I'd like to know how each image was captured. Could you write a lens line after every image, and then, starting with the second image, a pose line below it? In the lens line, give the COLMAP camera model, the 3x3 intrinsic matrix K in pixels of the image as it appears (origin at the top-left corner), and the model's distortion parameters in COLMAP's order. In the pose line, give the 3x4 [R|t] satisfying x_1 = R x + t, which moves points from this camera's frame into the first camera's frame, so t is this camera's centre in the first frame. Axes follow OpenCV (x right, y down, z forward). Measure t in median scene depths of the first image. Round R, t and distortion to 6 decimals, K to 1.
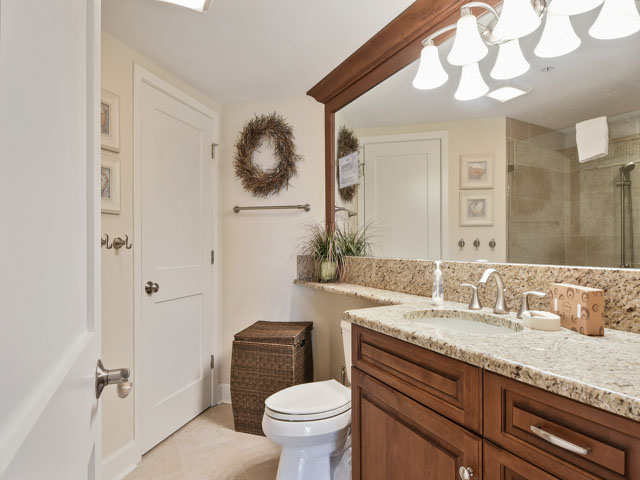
lens RADIAL K [[361.5, 0, 316.9], [0, 361.5, 245.0], [0, 0, 1]] dist [-0.005094, -0.006833]
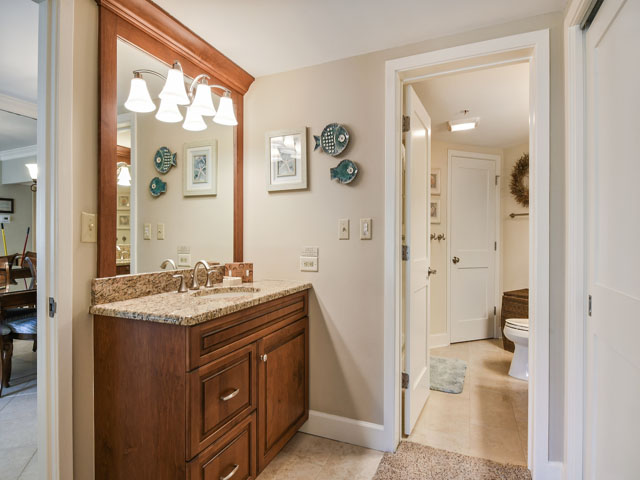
lens RADIAL K [[361.5, 0, 316.8], [0, 361.5, 242.0], [0, 0, 1]] dist [-0.005094, -0.006833]
pose [[0.648332, 0.003699, -0.761349, 0.426379], [-0.005480, 0.999985, 0.000192, 0.019167], [0.761338, 0.004048, 0.648343, -0.661933]]
